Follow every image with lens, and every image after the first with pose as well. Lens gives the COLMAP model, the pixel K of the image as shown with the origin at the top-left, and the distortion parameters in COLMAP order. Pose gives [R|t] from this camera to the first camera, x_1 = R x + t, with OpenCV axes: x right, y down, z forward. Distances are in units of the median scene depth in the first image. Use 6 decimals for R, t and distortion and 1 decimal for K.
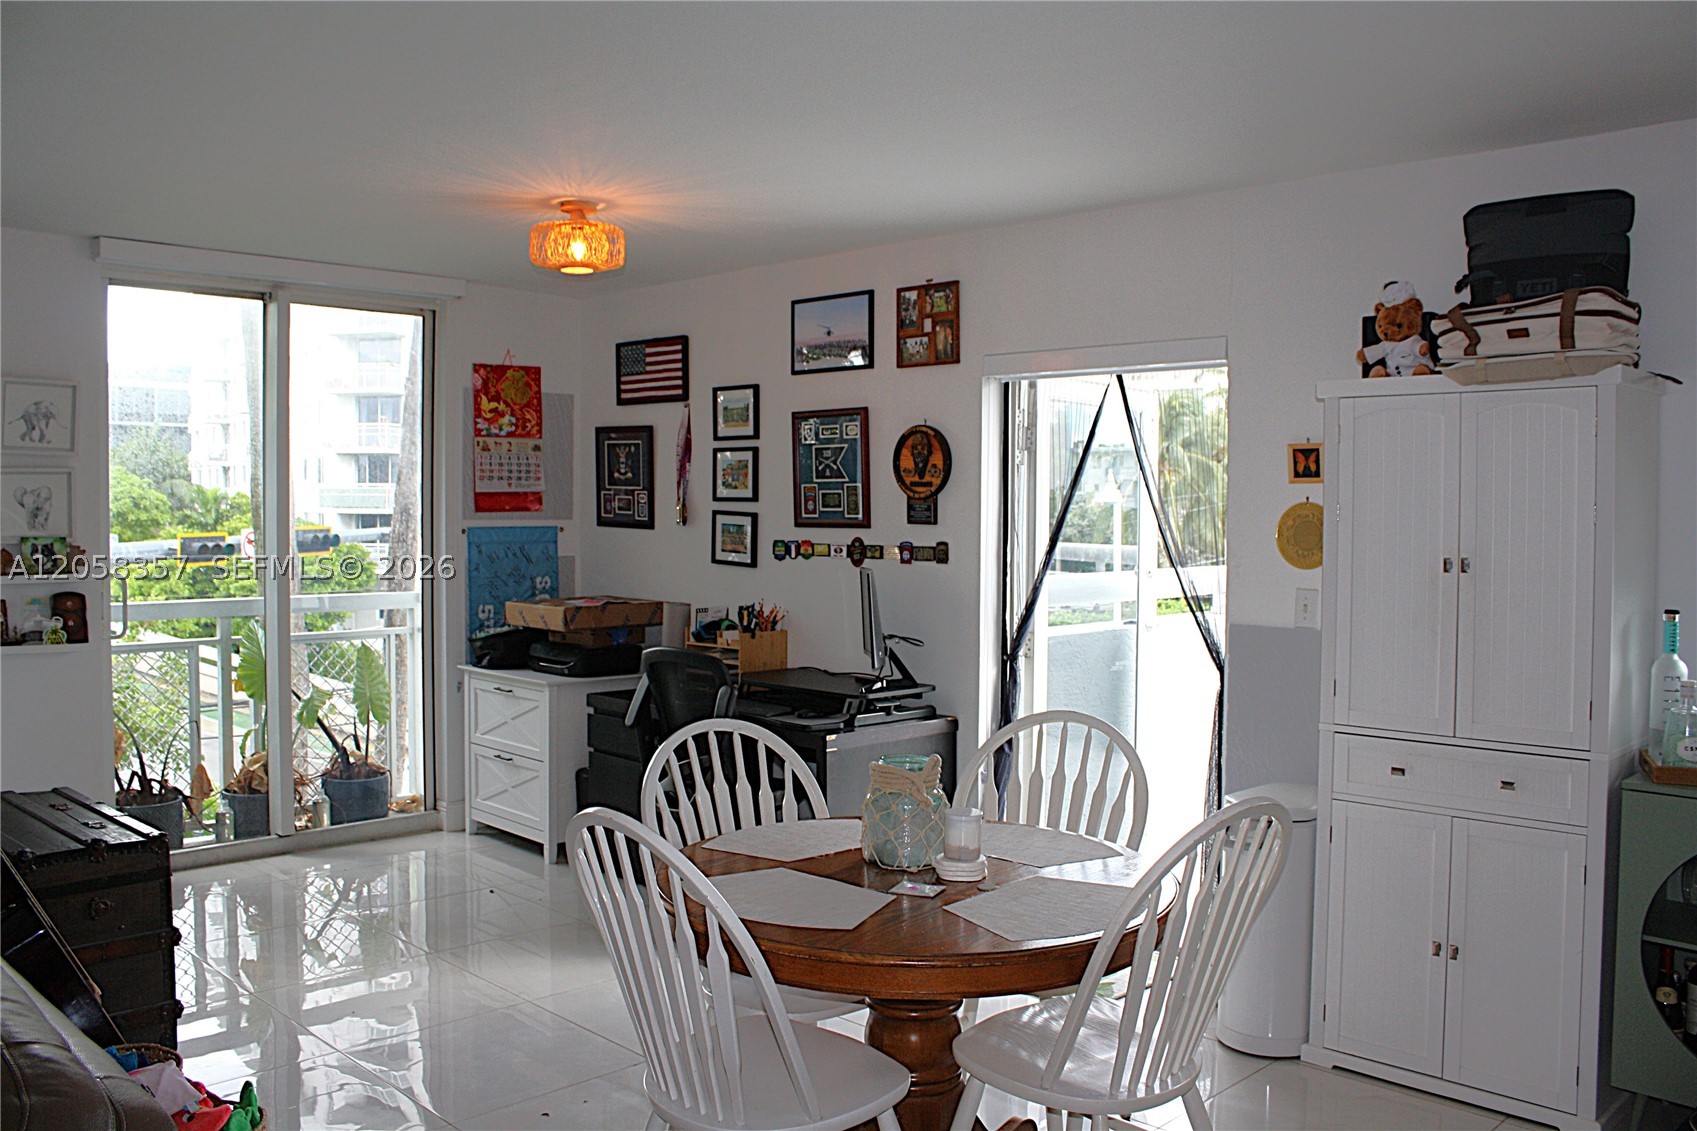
lens RADIAL K [[1425.4, 0, 852.7], [0, 1425.4, 561.9], [0, 0, 1]] dist [-0.170546, 0.149959]
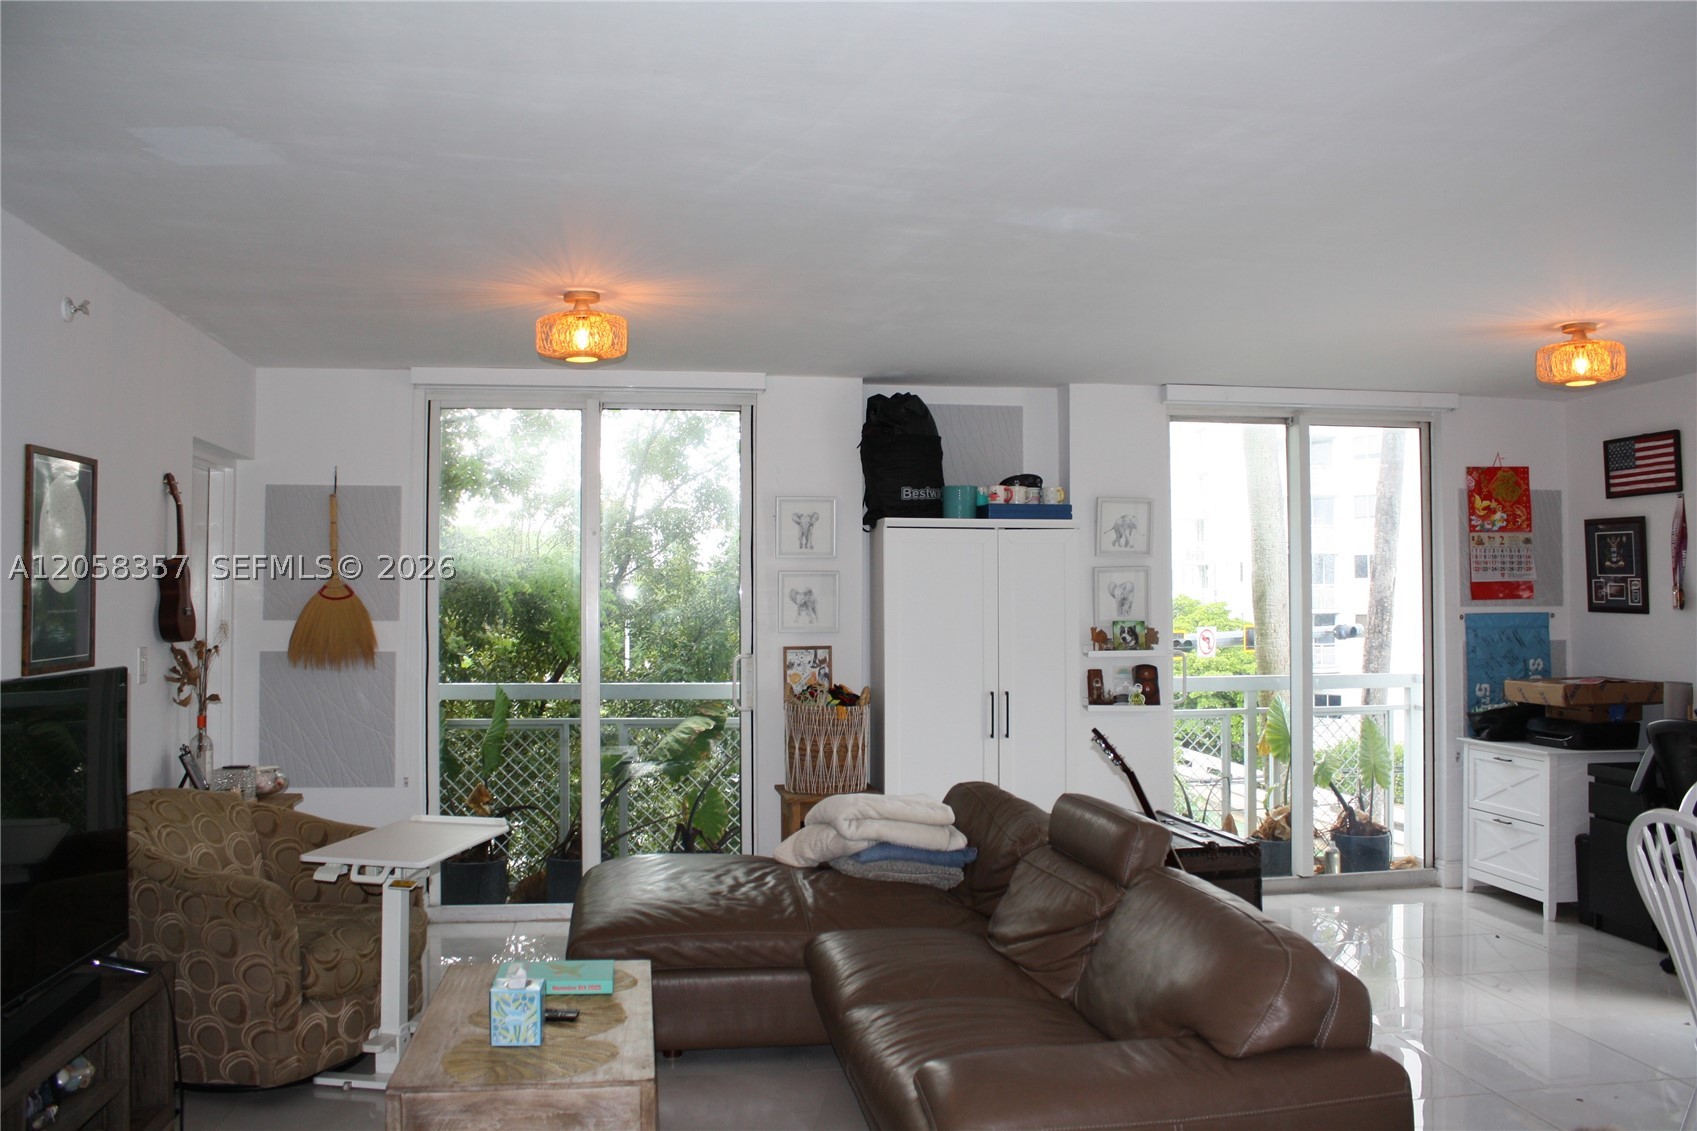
lens RADIAL K [[1425.4, 0, 841.9], [0, 1425.4, 551.9], [0, 0, 1]] dist [-0.170546, 0.149959]
pose [[0.799021, -0.032450, -0.600427, -0.008441], [-0.015170, 0.997137, -0.074078, 0.016979], [0.601112, 0.068298, 0.796241, -0.190813]]
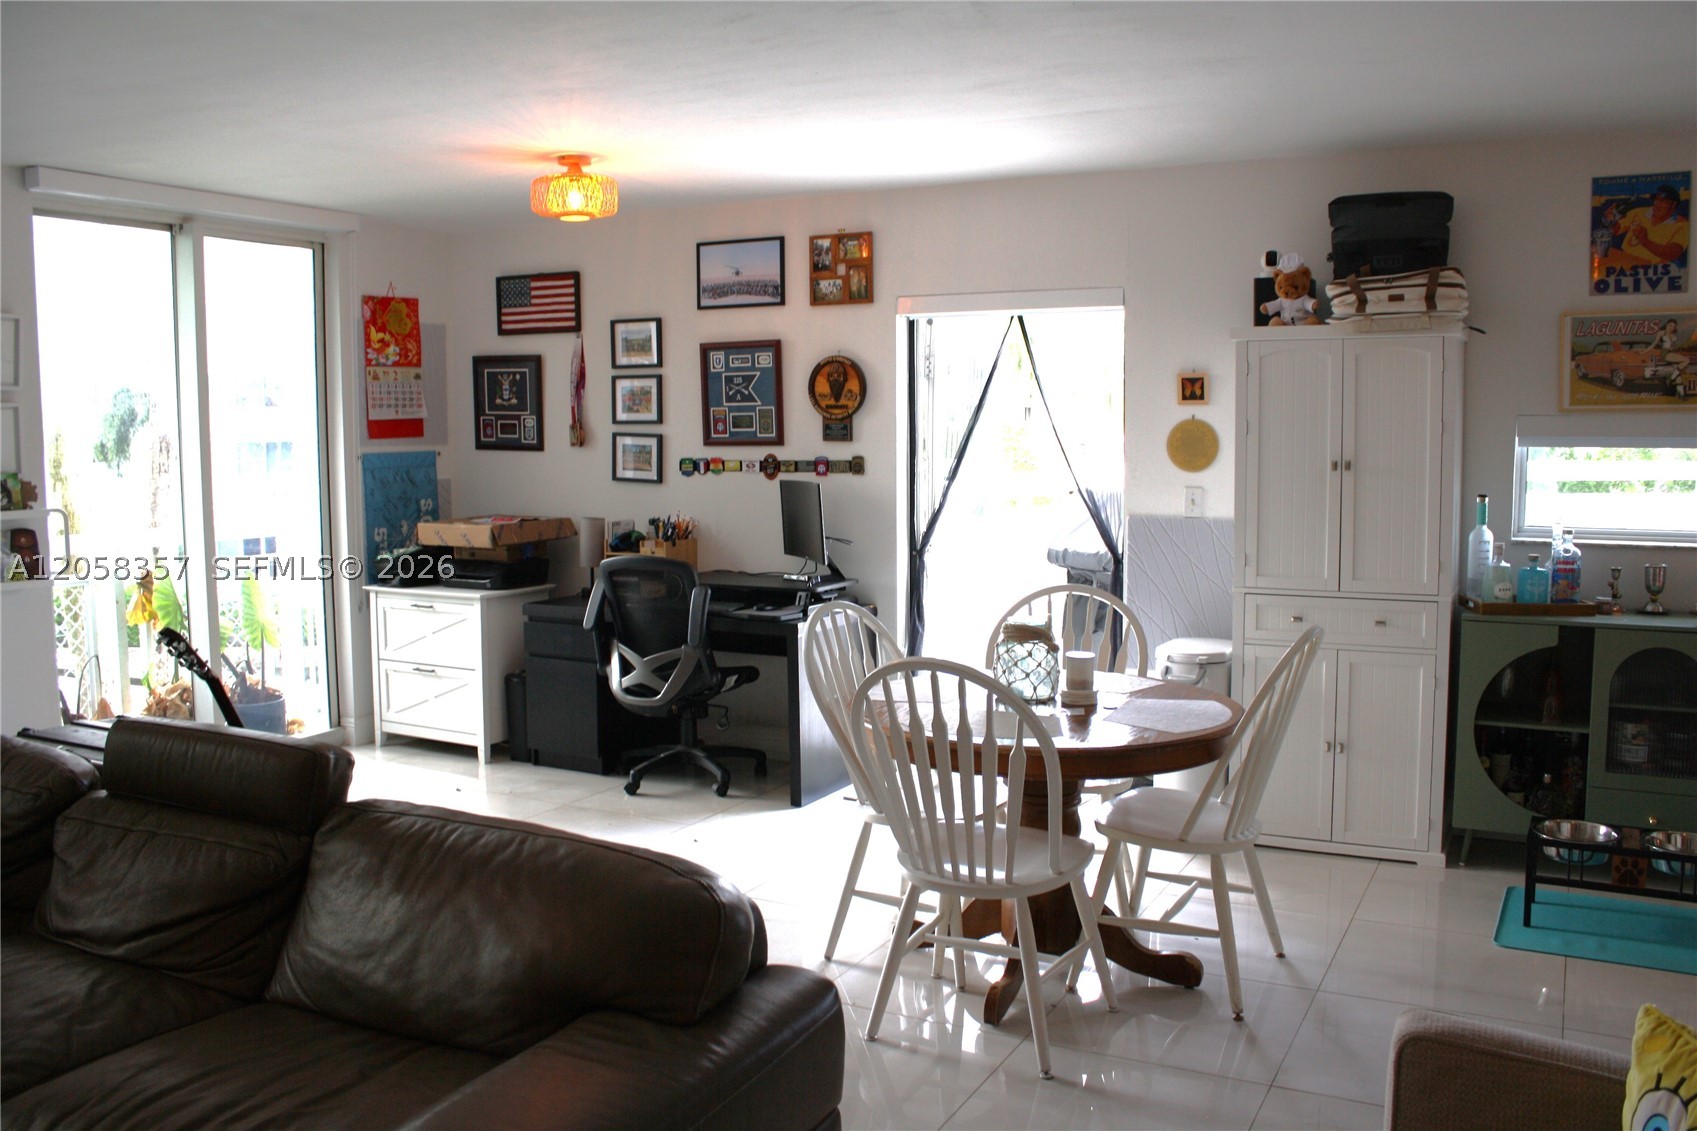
lens RADIAL K [[1425.4, 0, 859.7], [0, 1425.4, 566.2], [0, 0, 1]] dist [-0.170546, 0.149959]
pose [[0.956986, -0.042365, 0.287024, -0.244026], [0.024502, 0.997549, 0.065544, -0.000360], [-0.289097, -0.055692, 0.955678, -0.107794]]
